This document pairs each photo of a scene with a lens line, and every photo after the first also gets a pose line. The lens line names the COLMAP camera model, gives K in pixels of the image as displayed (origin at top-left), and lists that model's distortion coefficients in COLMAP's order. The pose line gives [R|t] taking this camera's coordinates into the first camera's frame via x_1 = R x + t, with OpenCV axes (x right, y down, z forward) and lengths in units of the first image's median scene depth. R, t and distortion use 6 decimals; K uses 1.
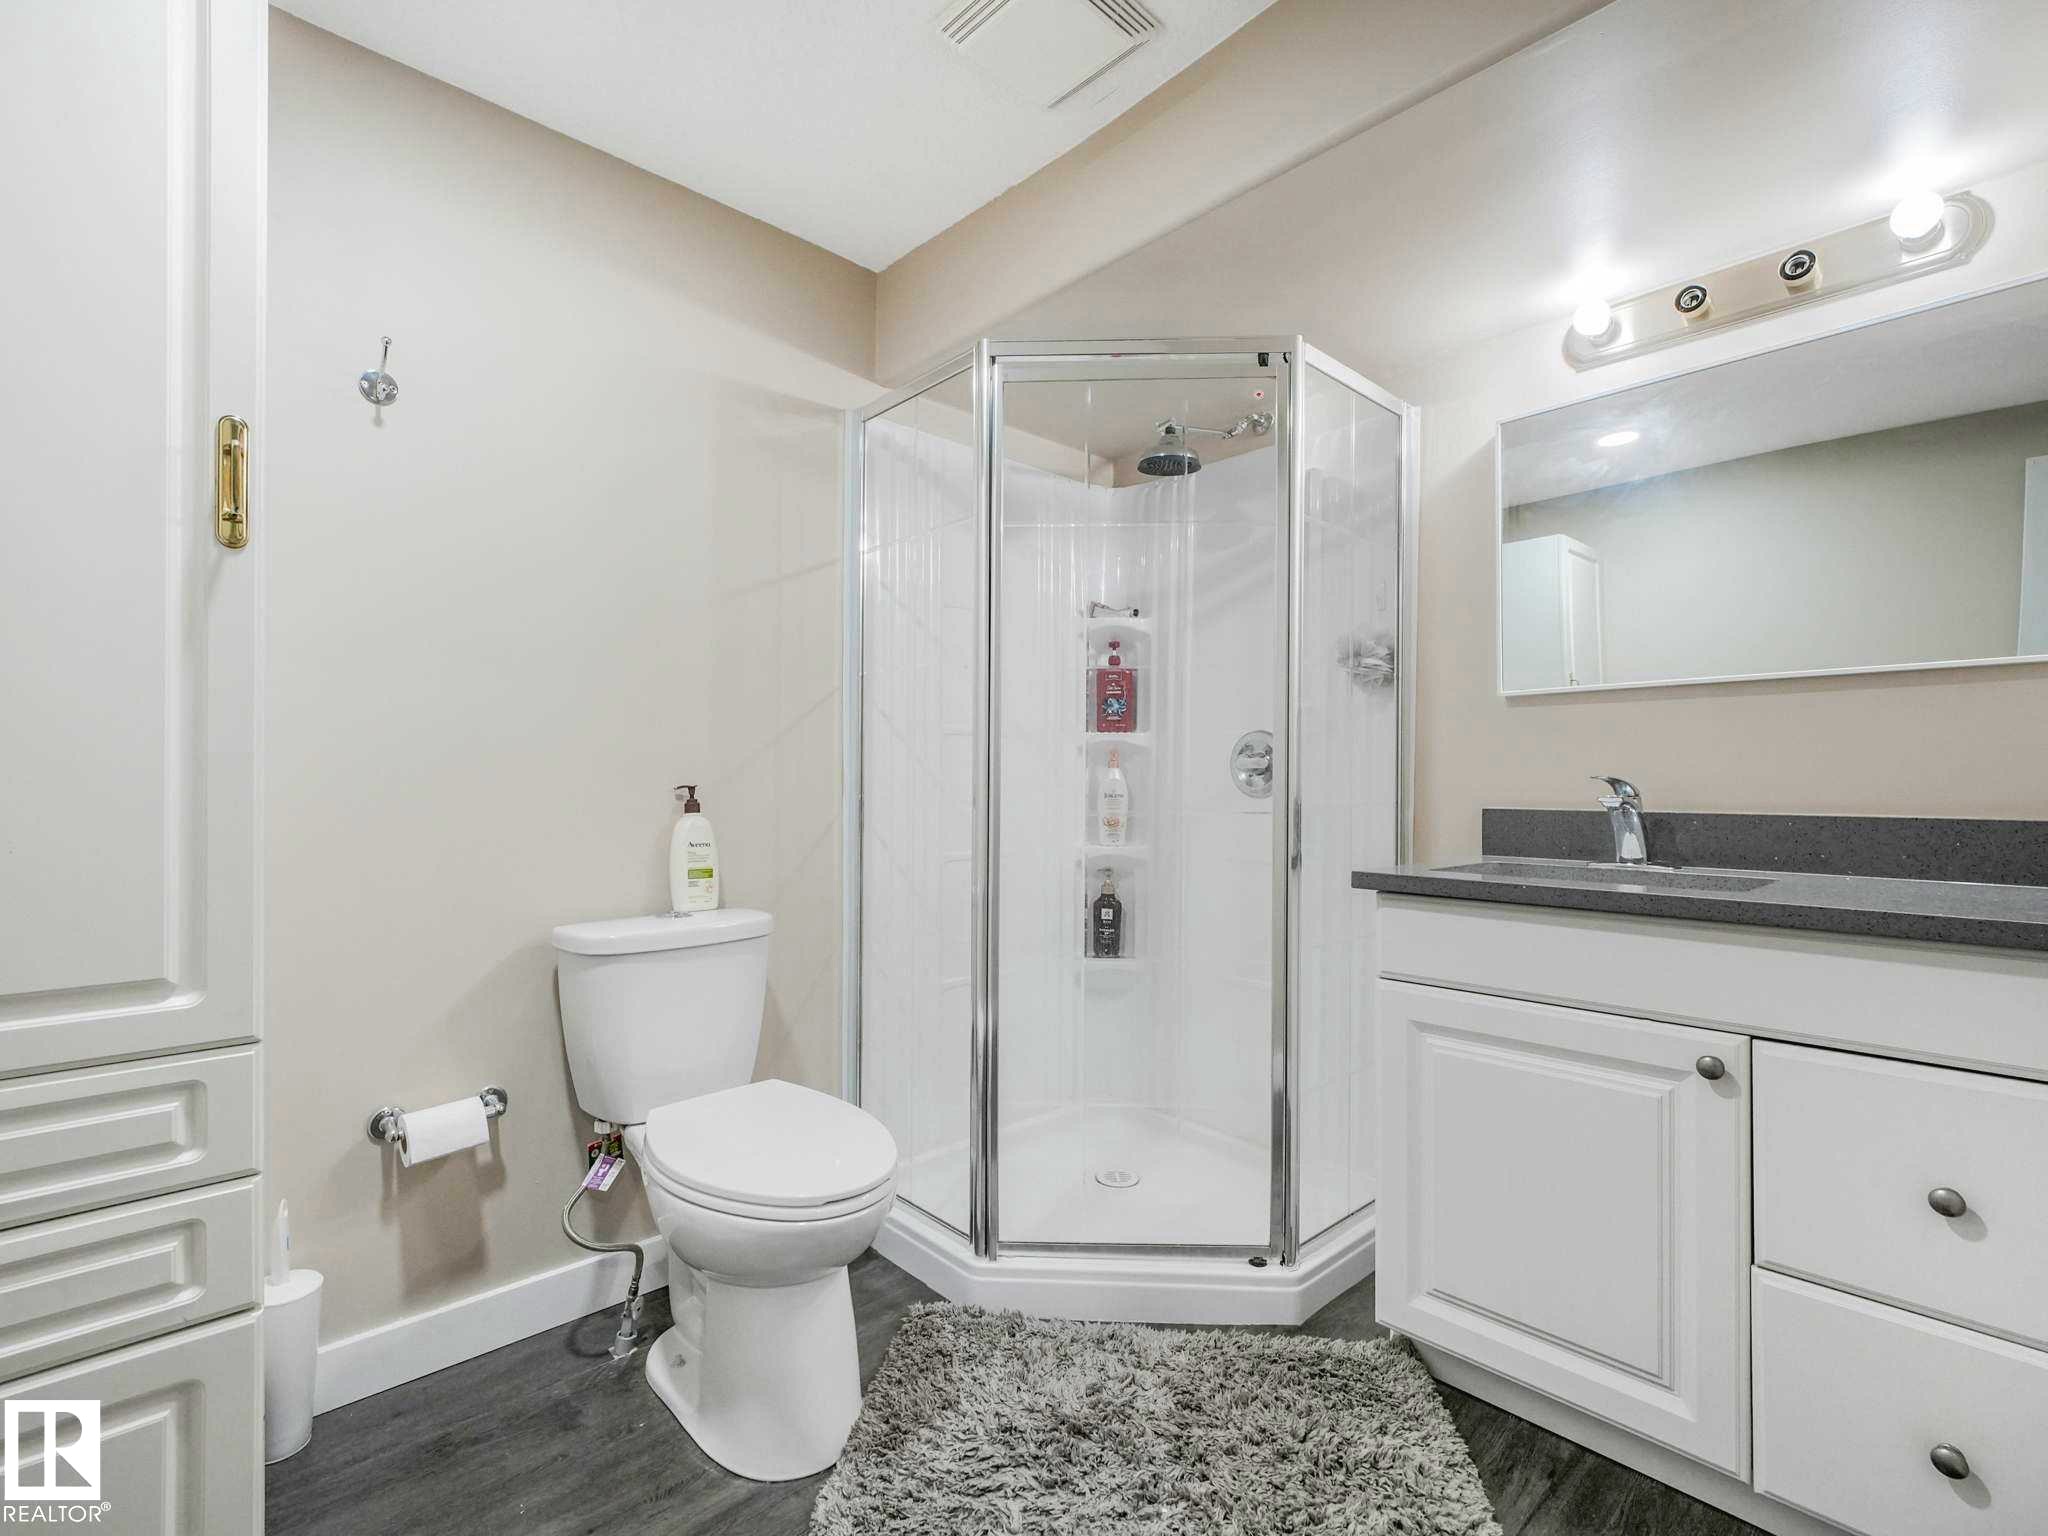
lens RADIAL K [[964.5, 0, 1032.1], [0, 964.5, 777.7], [0, 0, 1]] dist [-0.002289, 0.000390]
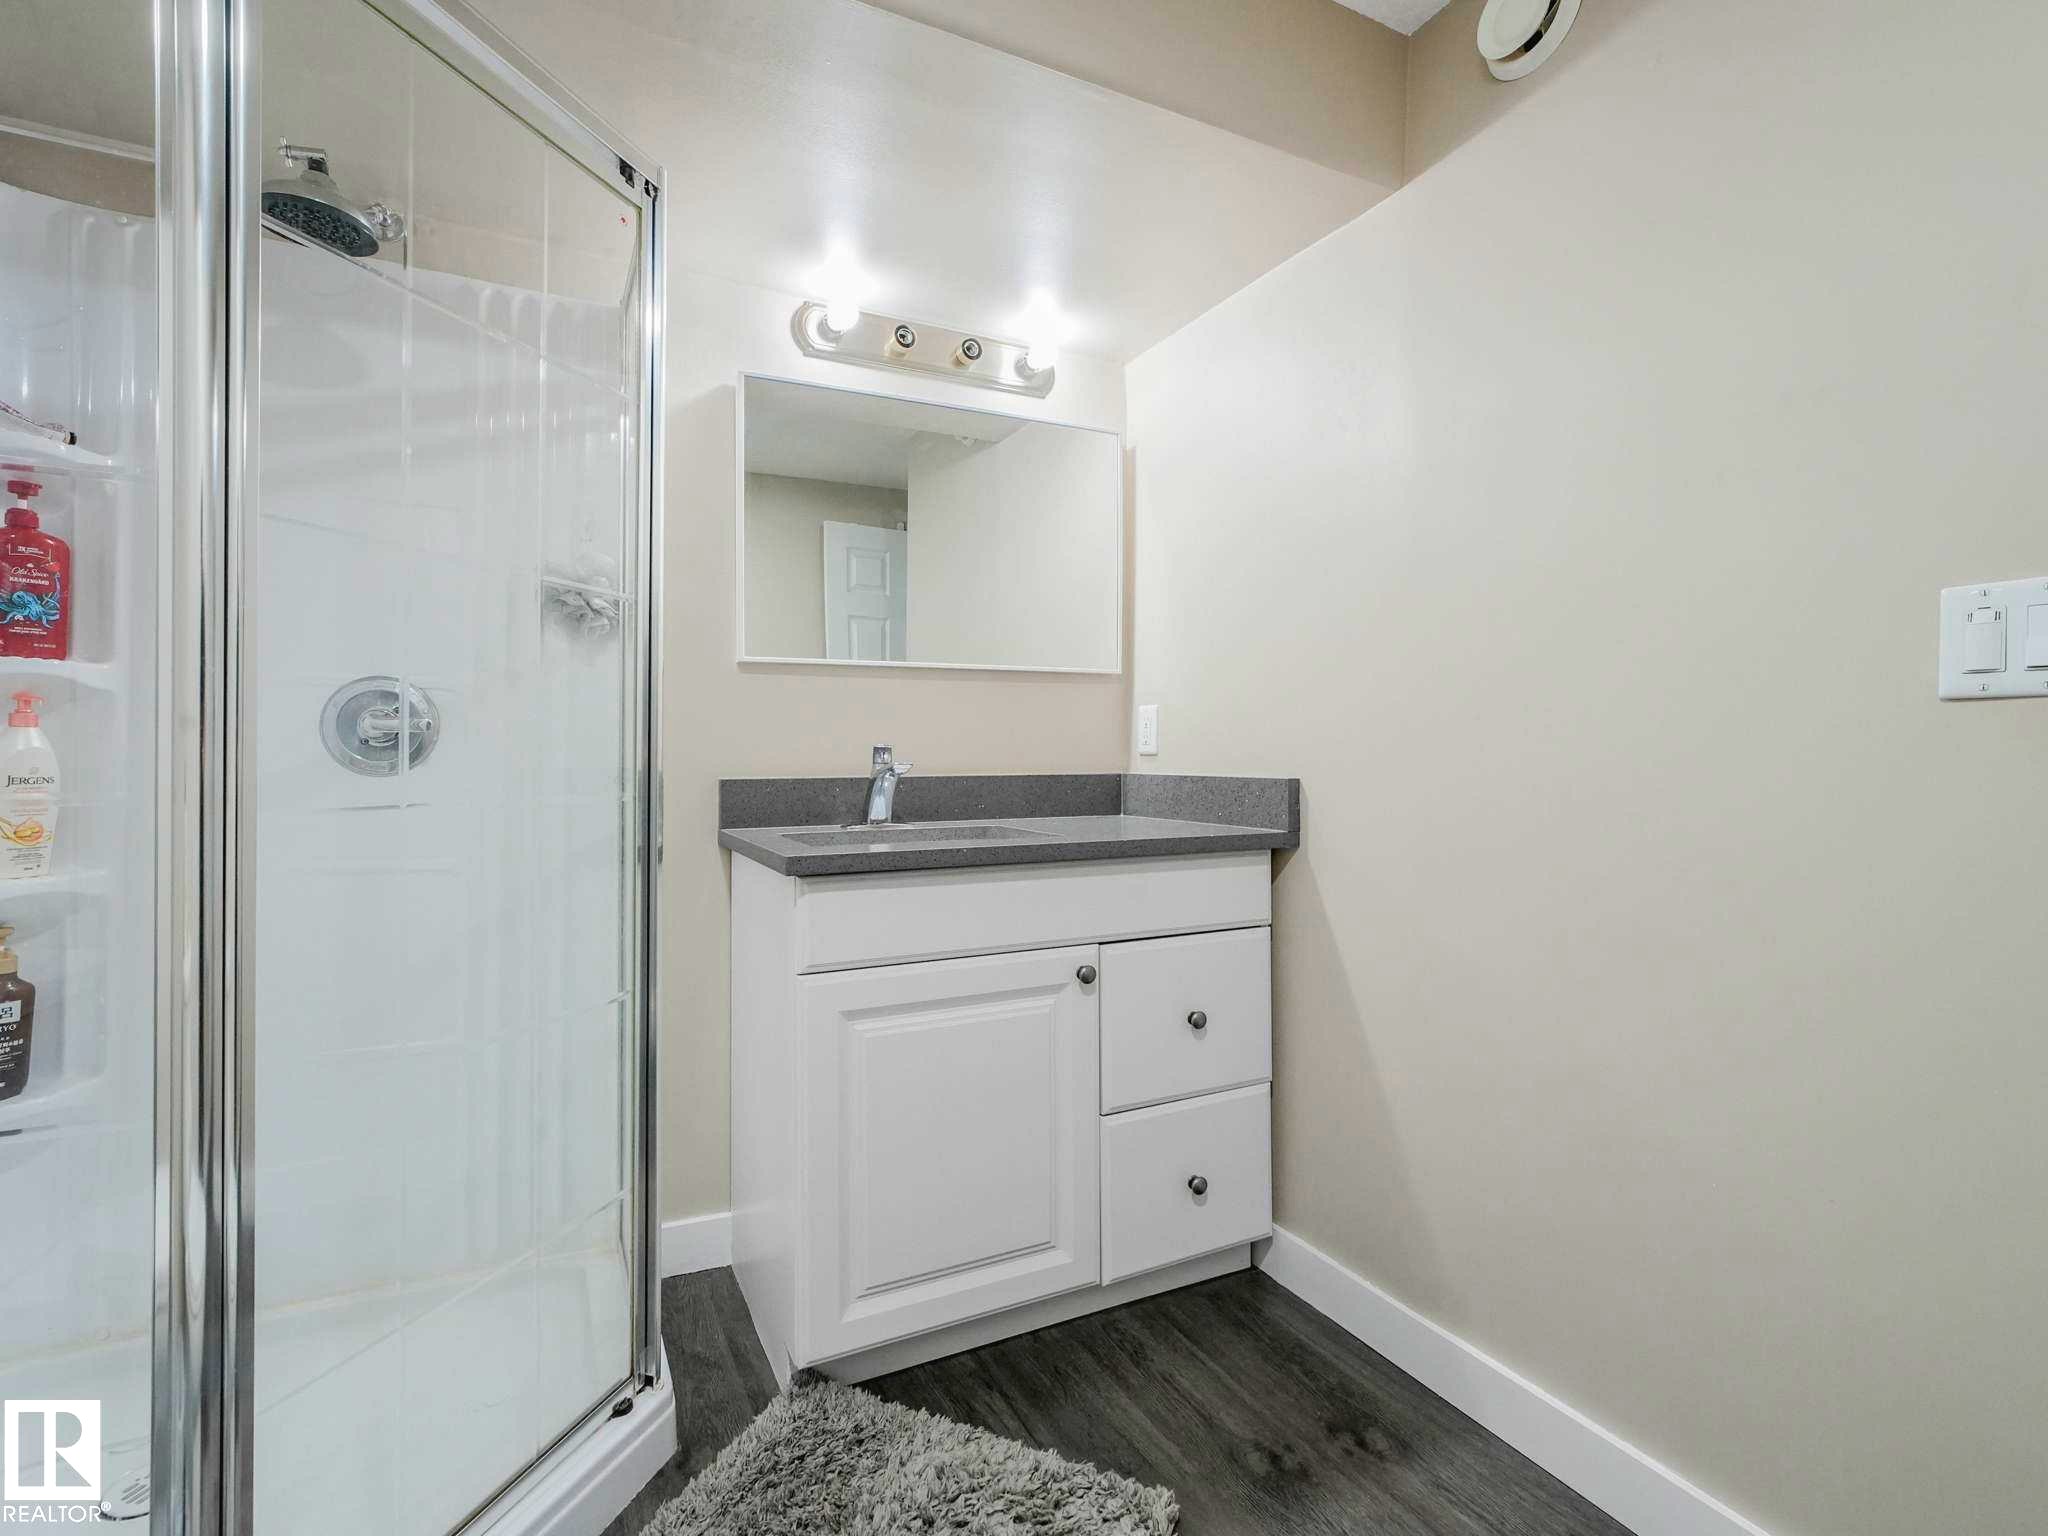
lens RADIAL K [[964.5, 0, 1026.5], [0, 964.5, 750.6], [0, 0, 1]] dist [-0.002289, 0.000390]
pose [[0.288138, -0.001632, 0.957588, -0.421565], [-0.000871, 0.999998, 0.001967, 0.002326], [-0.957589, -0.001401, 0.288135, 0.557045]]
